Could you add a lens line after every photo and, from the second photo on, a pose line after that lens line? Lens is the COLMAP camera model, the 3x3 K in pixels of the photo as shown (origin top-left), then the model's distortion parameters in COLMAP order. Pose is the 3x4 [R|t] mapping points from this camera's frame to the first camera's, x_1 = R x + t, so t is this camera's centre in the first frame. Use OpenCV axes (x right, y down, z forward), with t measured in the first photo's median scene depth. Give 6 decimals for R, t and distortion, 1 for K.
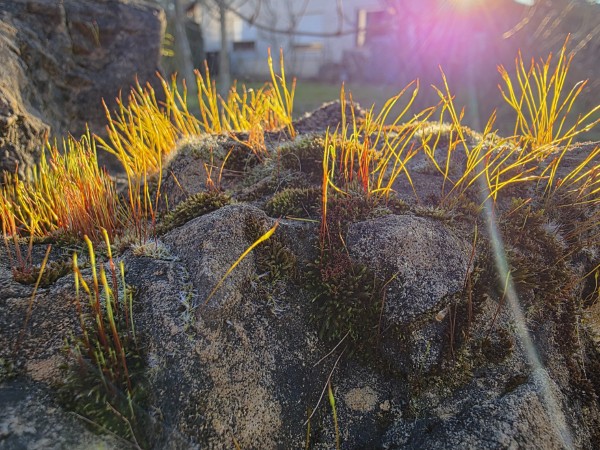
lens RADIAL K [[393.7, 0, 283.5], [0, 393.7, 227.7], [0, 0, 1]] dist [0.019857, -0.000703]
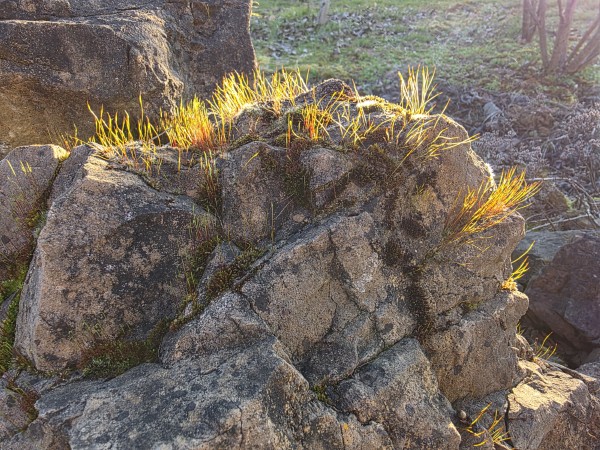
lens RADIAL K [[369.3, 0, 300.0], [0, 369.3, 225.0], [0, 0, 1]] dist [-0.000670, -0.000654]
pose [[0.977035, 0.095476, -0.190491, 0.606297], [-0.050523, 0.972303, 0.228196, -0.081680], [0.207003, -0.213331, 0.954798, -1.242237]]
